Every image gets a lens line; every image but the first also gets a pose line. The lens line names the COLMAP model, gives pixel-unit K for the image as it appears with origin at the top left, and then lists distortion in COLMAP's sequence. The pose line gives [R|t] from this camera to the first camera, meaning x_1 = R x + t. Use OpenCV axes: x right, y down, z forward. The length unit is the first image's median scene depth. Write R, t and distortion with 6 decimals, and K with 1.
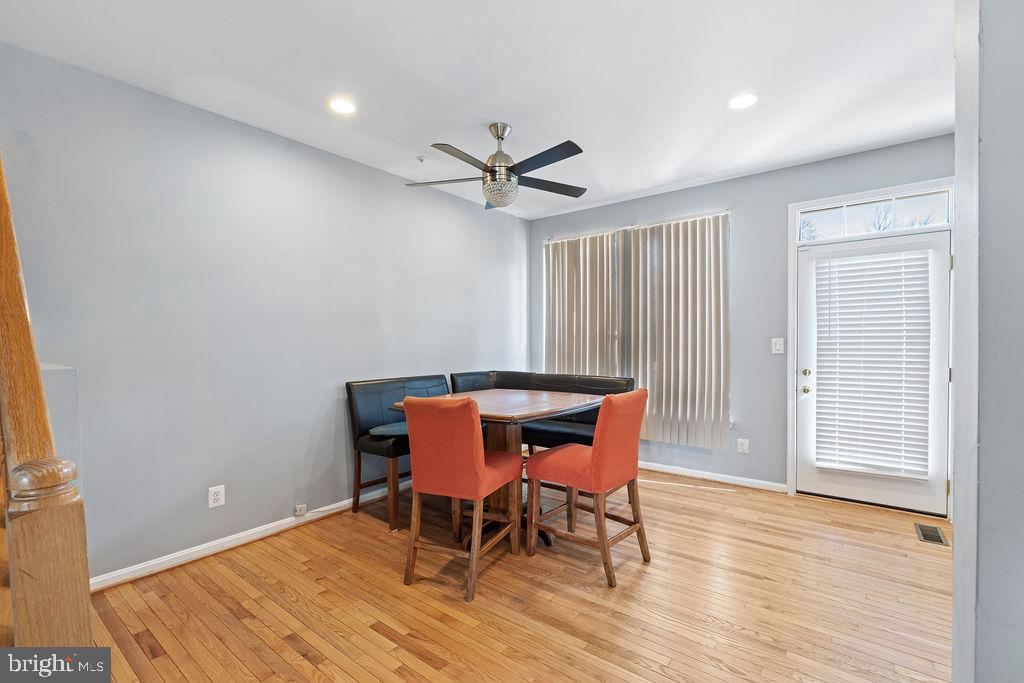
lens RADIAL K [[450.2, 0, 514.0], [0, 450.2, 348.9], [0, 0, 1]] dist [-0.001994, -0.000234]
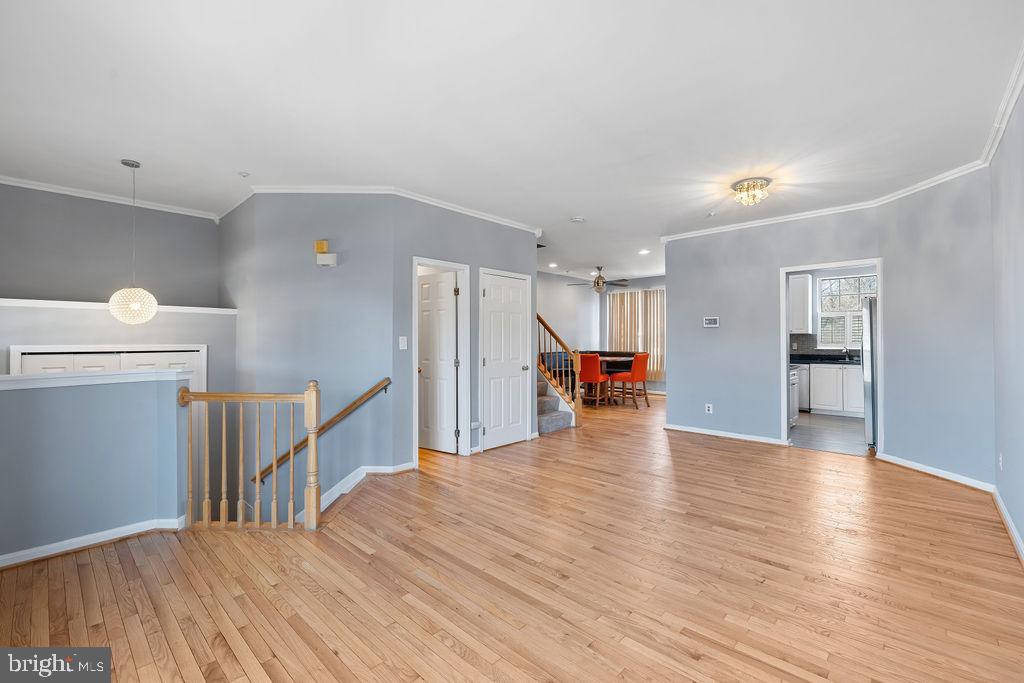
lens RADIAL K [[437.0, 0, 512.0], [0, 437.0, 341.5], [0, 0, 1]] dist [0.000995, 0.000027]
pose [[0.995802, 0.002303, -0.091508, -0.287597], [-0.003164, 0.999952, -0.009269, 0.026696], [0.091482, 0.009520, 0.995761, -1.621540]]
